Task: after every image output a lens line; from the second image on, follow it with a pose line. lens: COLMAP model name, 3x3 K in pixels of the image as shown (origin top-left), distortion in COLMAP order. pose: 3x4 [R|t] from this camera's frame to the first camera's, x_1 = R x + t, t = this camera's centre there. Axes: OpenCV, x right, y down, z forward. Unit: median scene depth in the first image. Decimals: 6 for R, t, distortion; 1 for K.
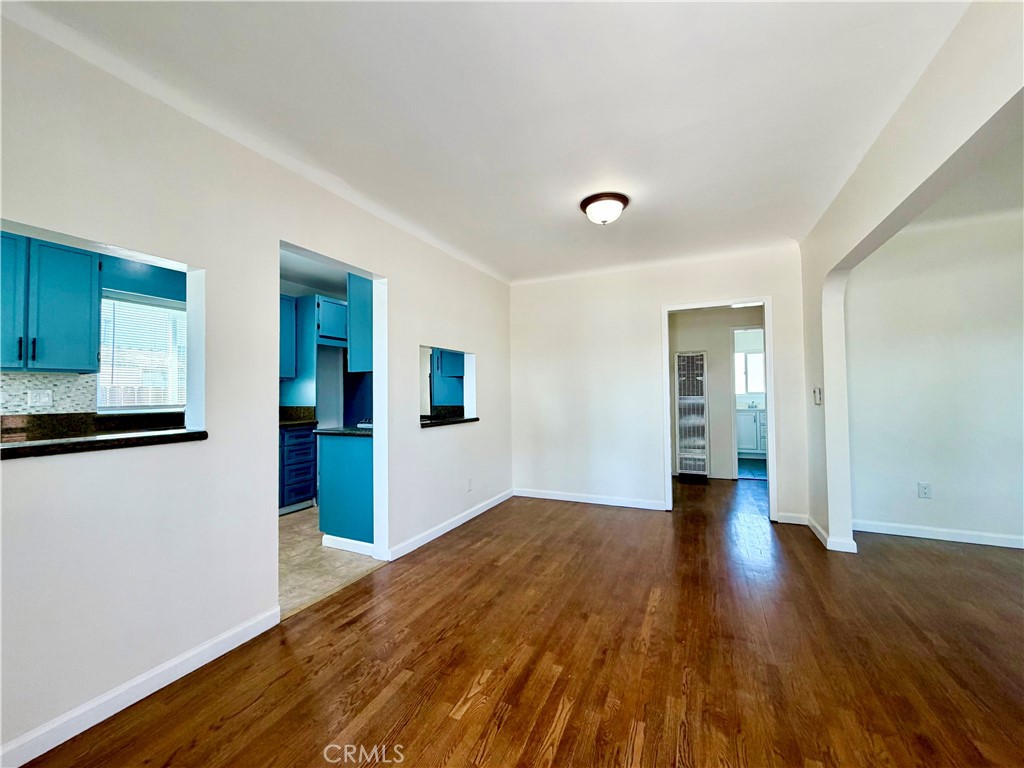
lens RADIAL K [[408.7, 0, 508.4], [0, 408.7, 384.0], [0, 0, 1]] dist [-0.001186, 0.000603]
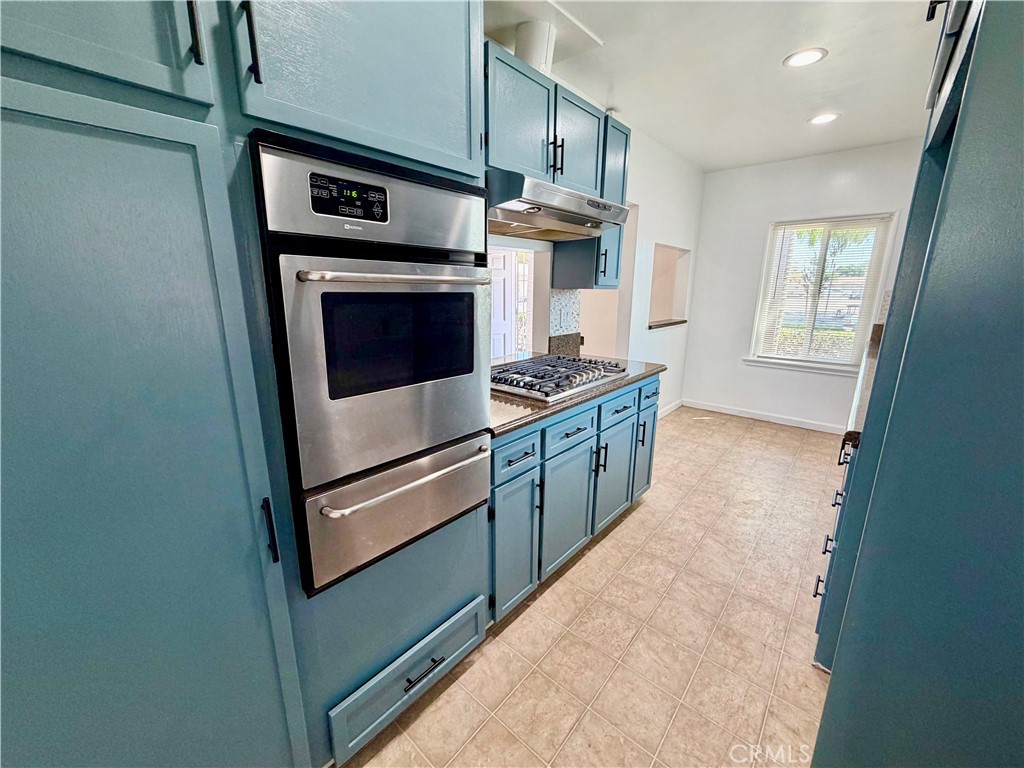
lens RADIAL K [[408.7, 0, 508.4], [0, 408.7, 384.0], [0, 0, 1]] dist [-0.001186, 0.000603]
pose [[-0.960314, -0.053554, 0.273732, -0.427624], [0.004069, 0.978600, 0.205733, -0.012800], [-0.278892, 0.198682, -0.939545, 1.919789]]
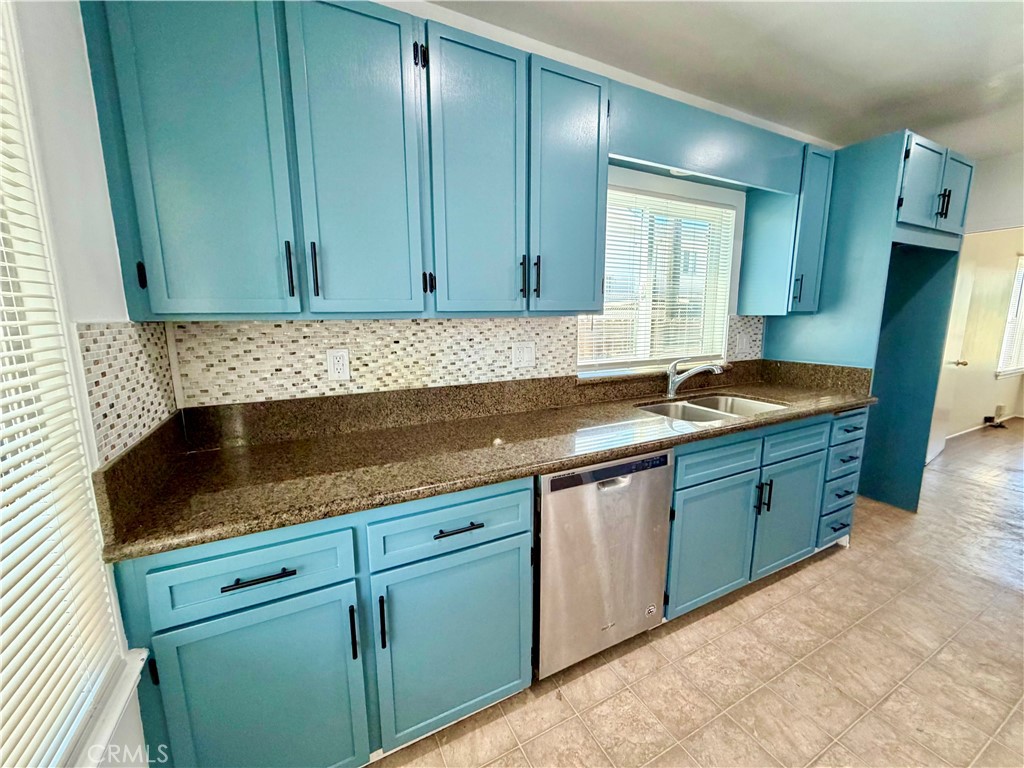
lens RADIAL K [[408.7, 0, 508.4], [0, 408.7, 384.0], [0, 0, 1]] dist [-0.001186, 0.000603]
pose [[0.791746, 0.105570, -0.601659, -0.744390], [0.012072, 0.982056, 0.188202, -0.040984], [0.610731, -0.156271, 0.776265, 0.458031]]
